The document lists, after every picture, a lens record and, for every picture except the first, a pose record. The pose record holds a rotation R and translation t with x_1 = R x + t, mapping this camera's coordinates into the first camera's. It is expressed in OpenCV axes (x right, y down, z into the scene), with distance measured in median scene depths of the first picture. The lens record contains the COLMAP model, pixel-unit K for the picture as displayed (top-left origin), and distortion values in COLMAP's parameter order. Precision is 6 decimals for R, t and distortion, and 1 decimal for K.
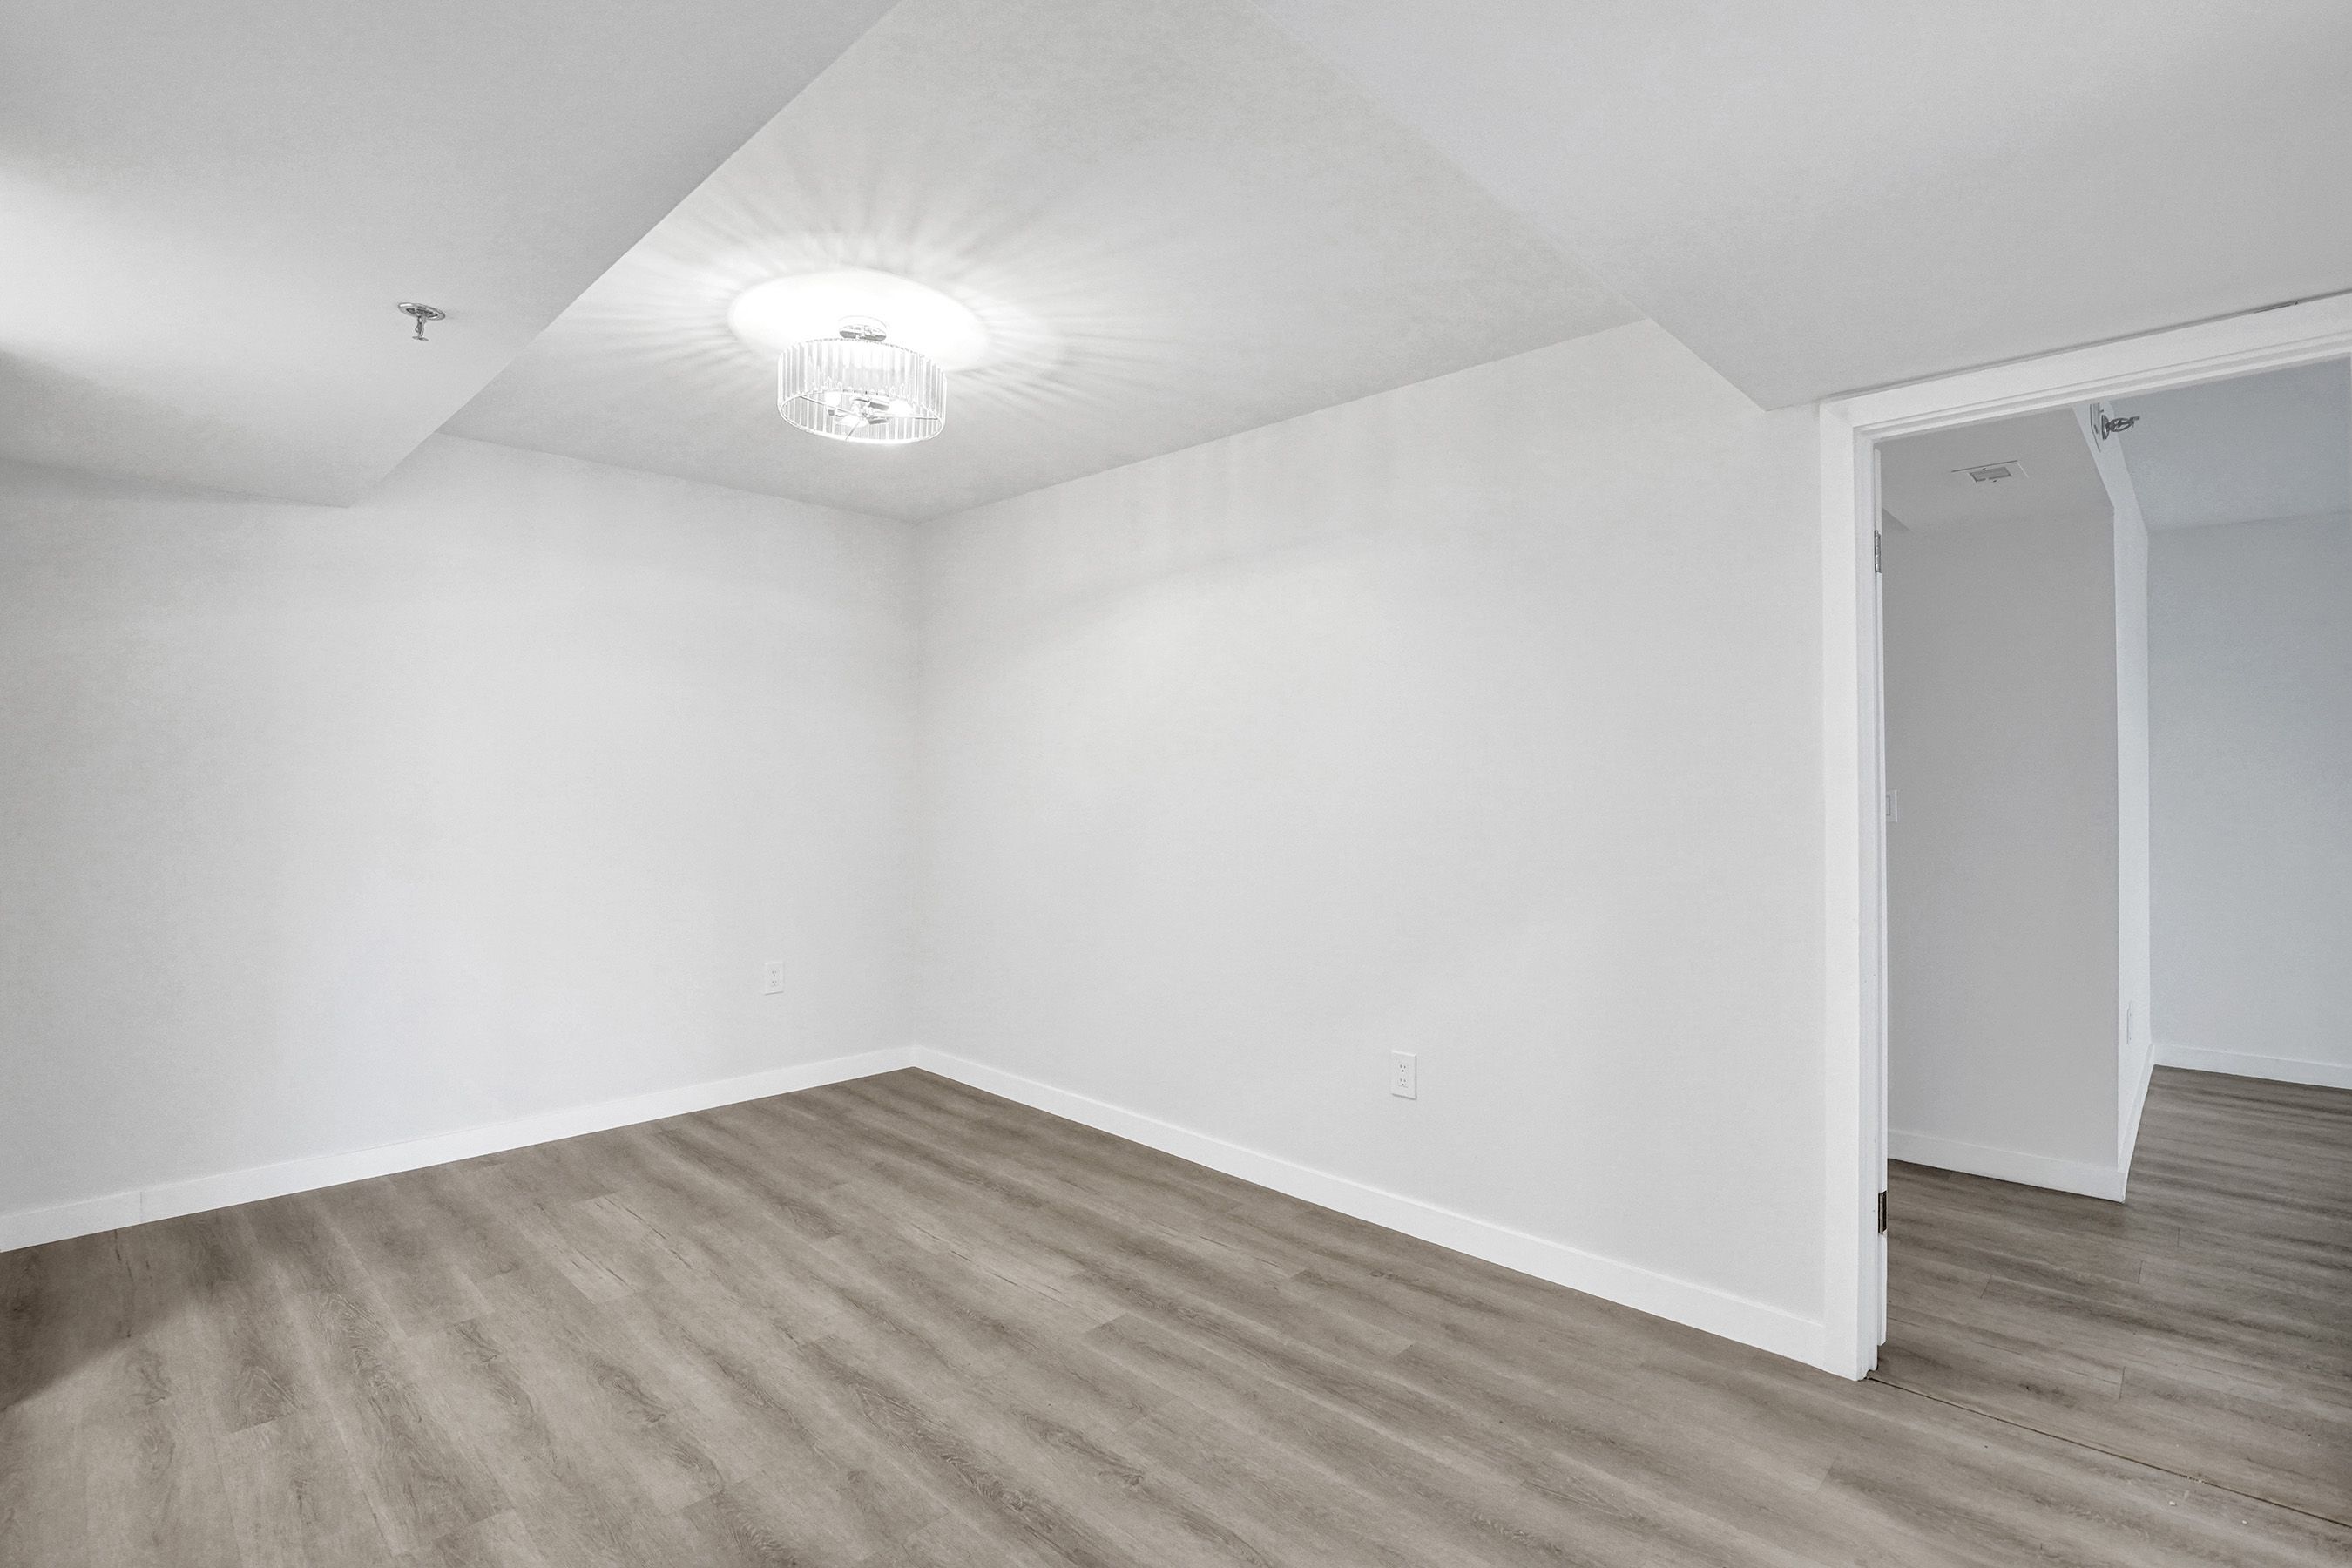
lens RADIAL K [[1092.6, 0, 1170.9], [0, 1092.6, 771.7], [0, 0, 1]] dist [-0.022886, -0.000161]
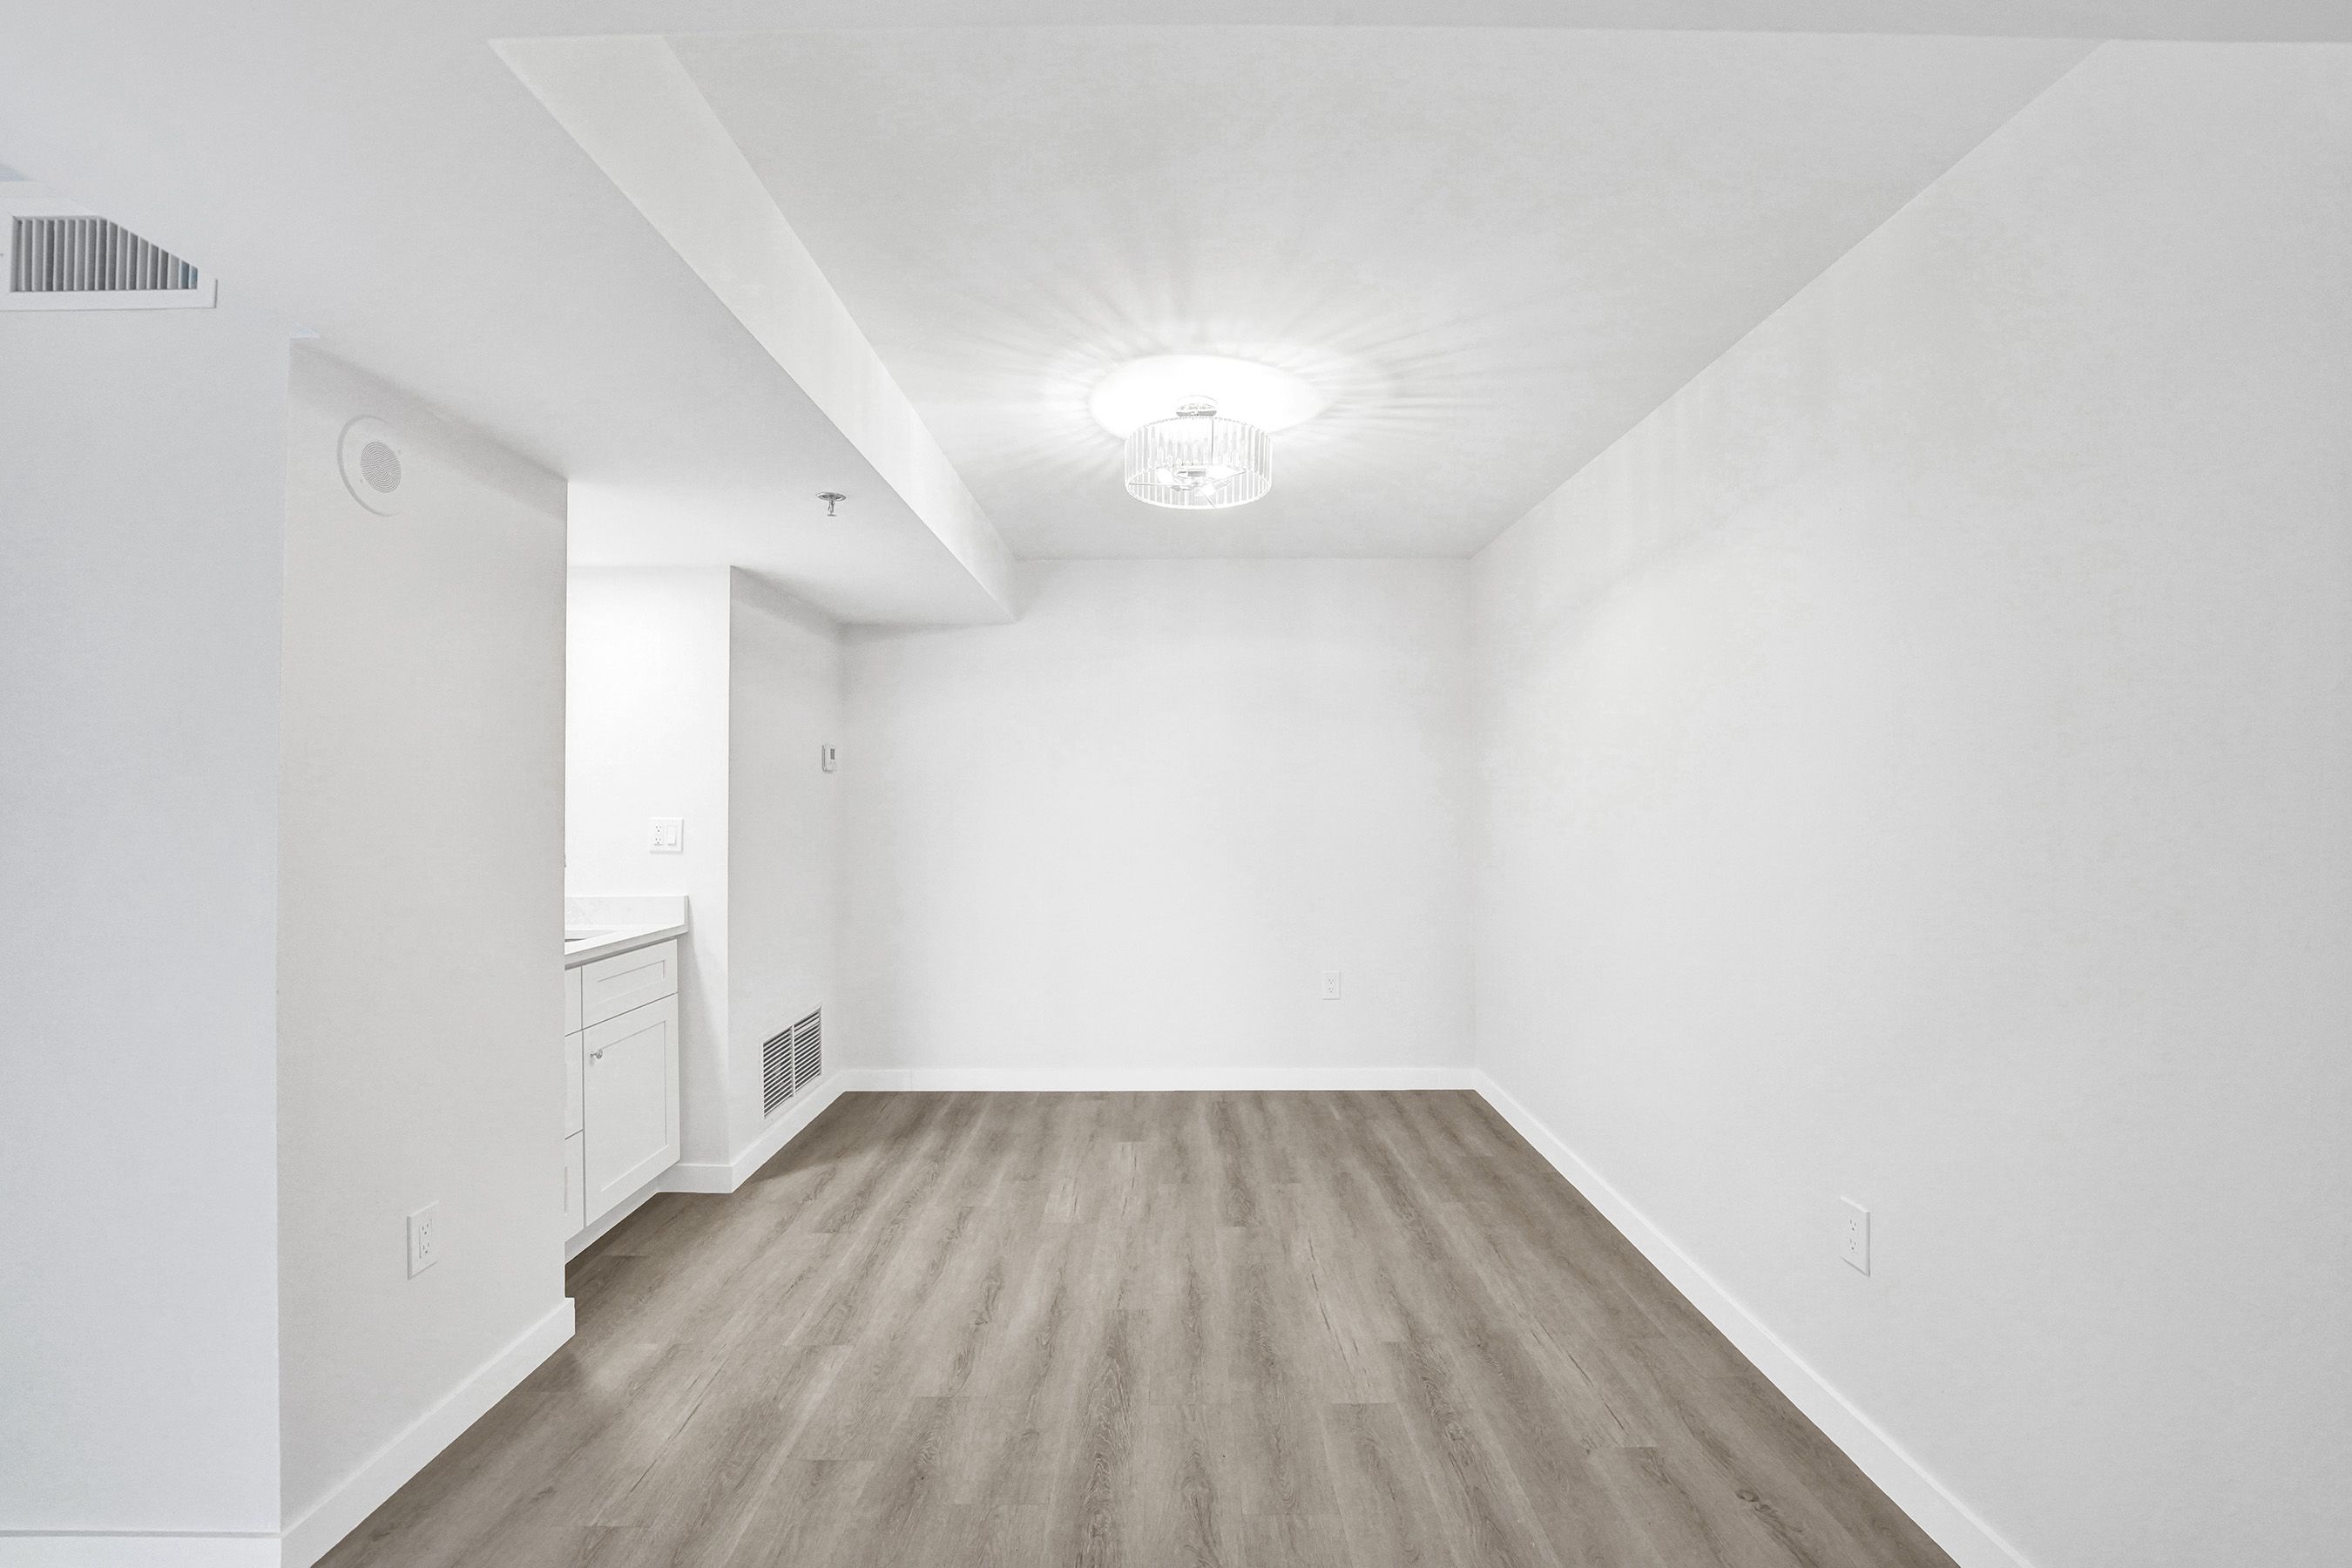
lens RADIAL K [[983.6, 0, 1183.1], [0, 983.6, 784.8], [0, 0, 1]] dist [-0.024798, -0.000126]
pose [[0.701554, -0.017375, -0.712405, 0.405397], [0.013001, 0.999848, -0.011583, -0.012215], [0.712498, -0.001135, 0.701673, 0.288106]]
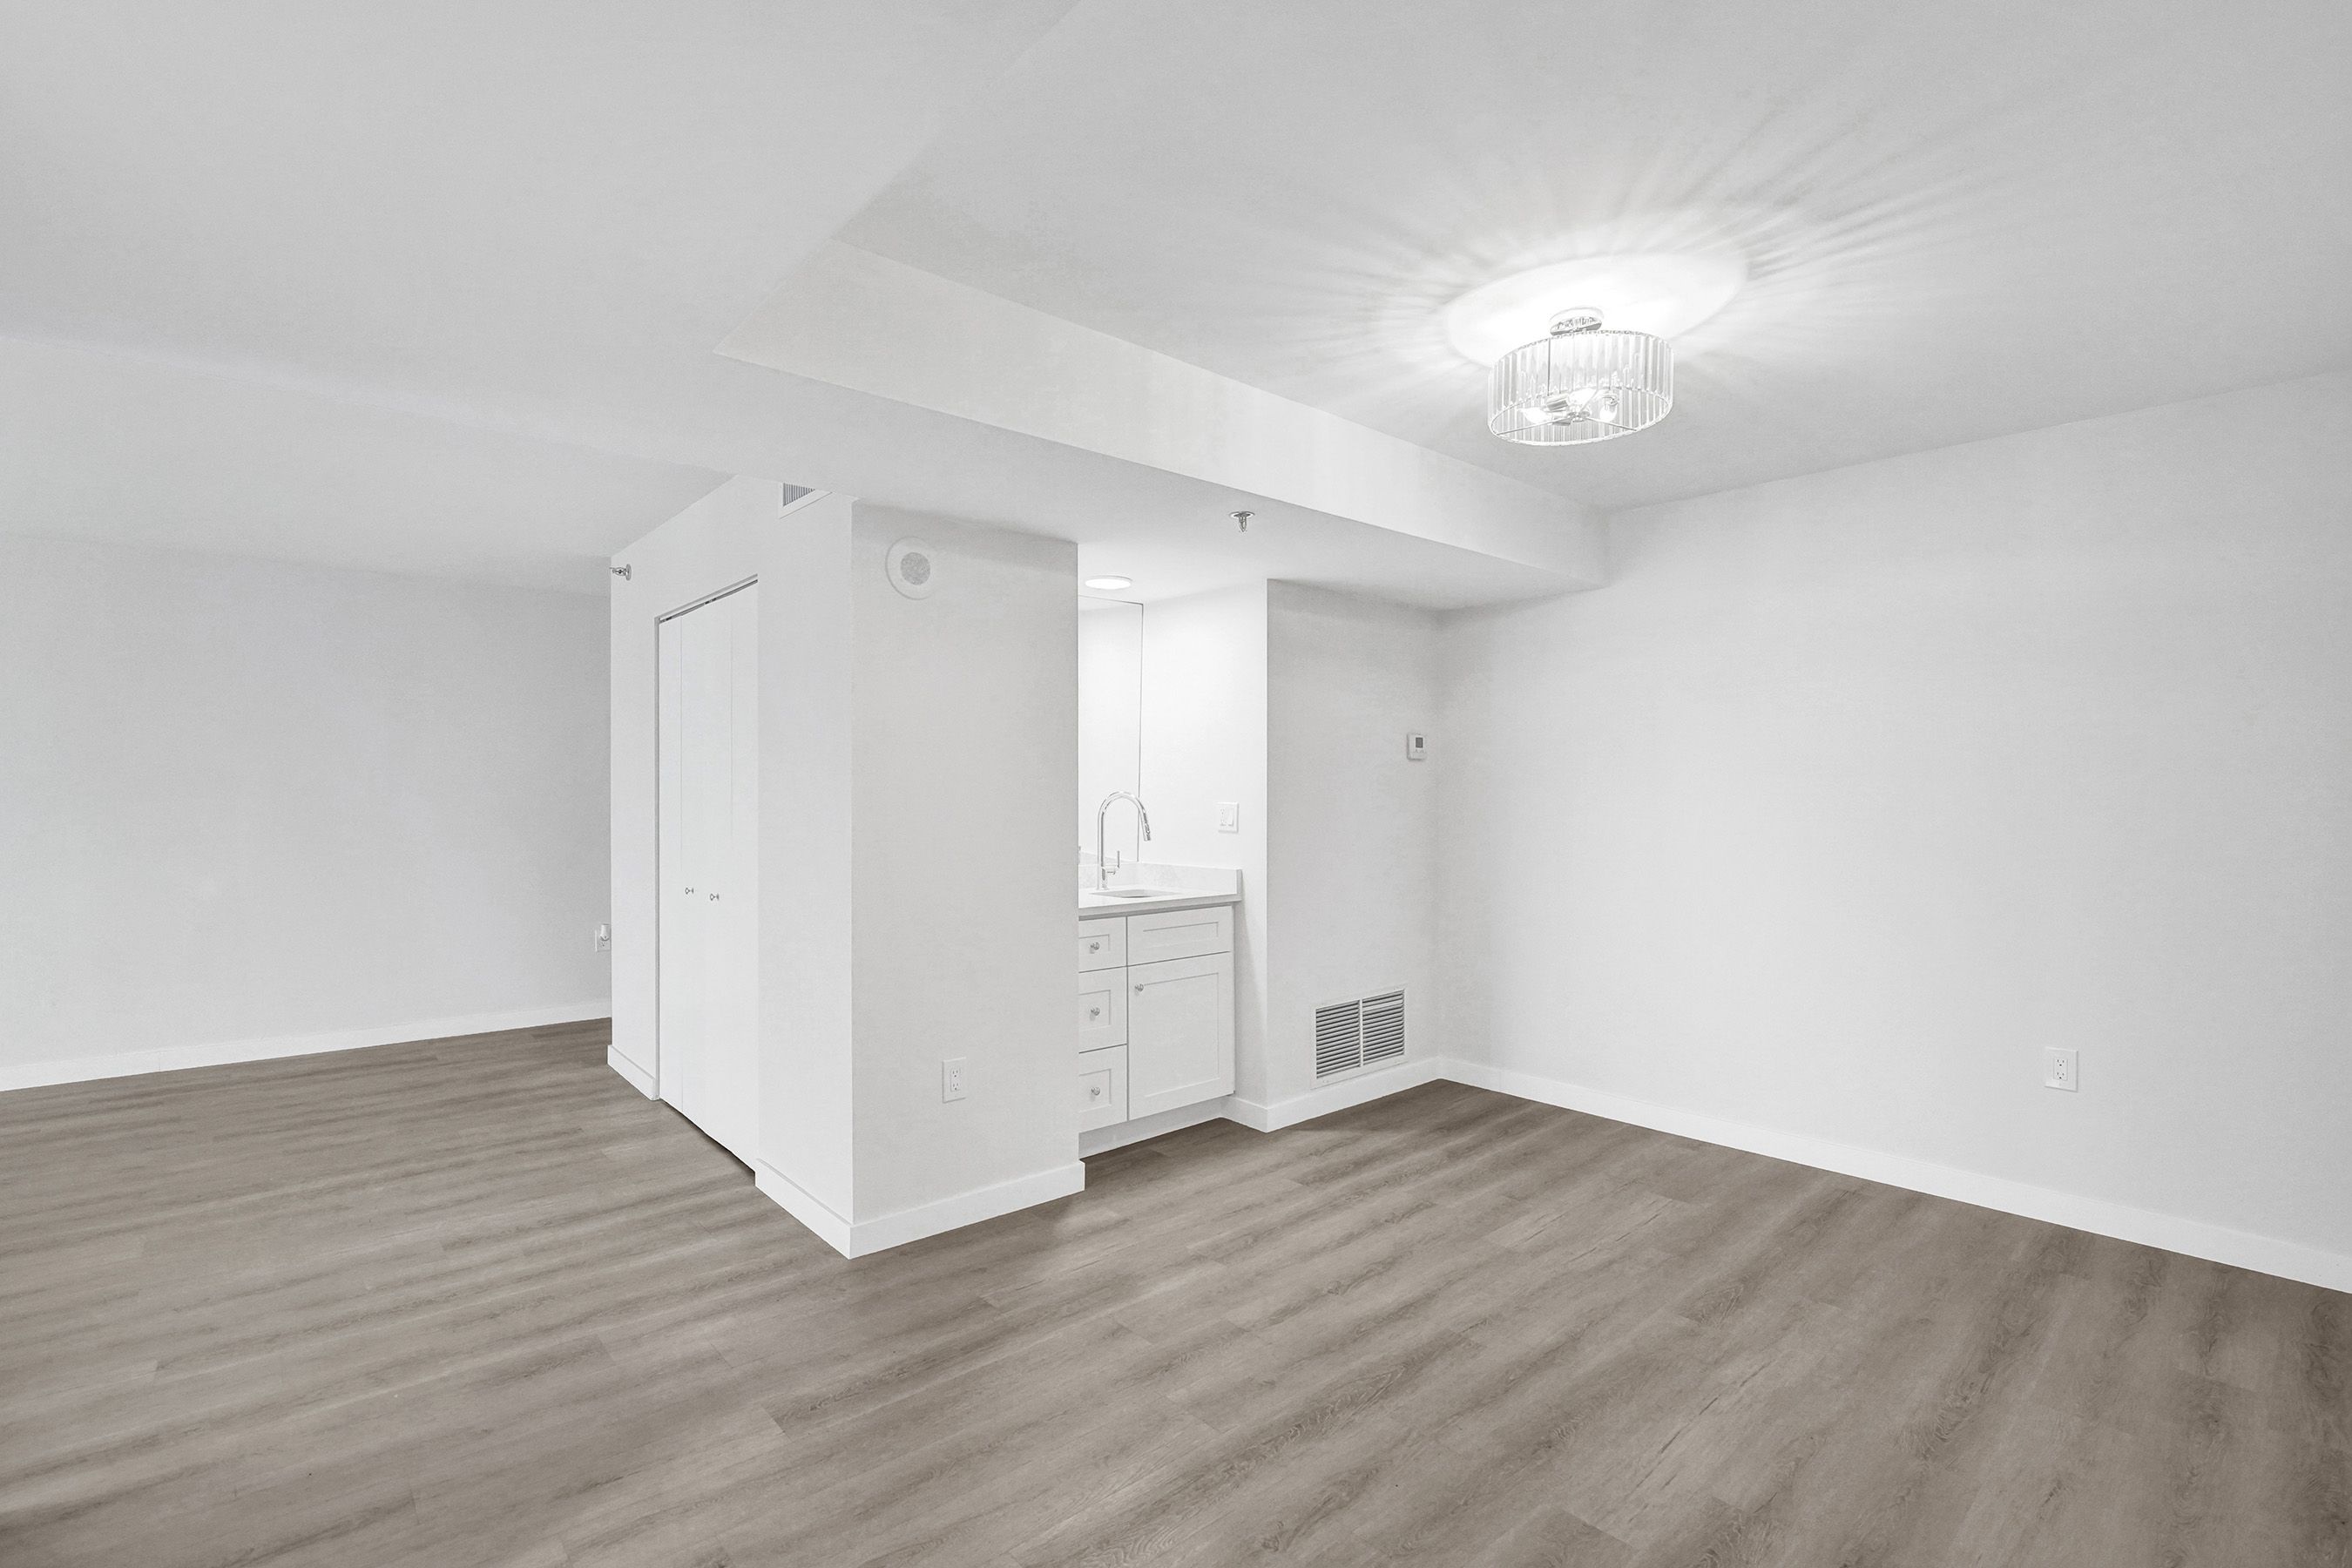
lens RADIAL K [[1067.0, 0, 1157.1], [0, 1067.0, 800.6], [0, 0, 1]] dist [-0.026843, -0.000518]
pose [[-0.089738, 0.006560, -0.995944, 0.645376], [0.008075, 0.999950, 0.005859, -0.005944], [0.995933, -0.007517, -0.089787, 0.713670]]
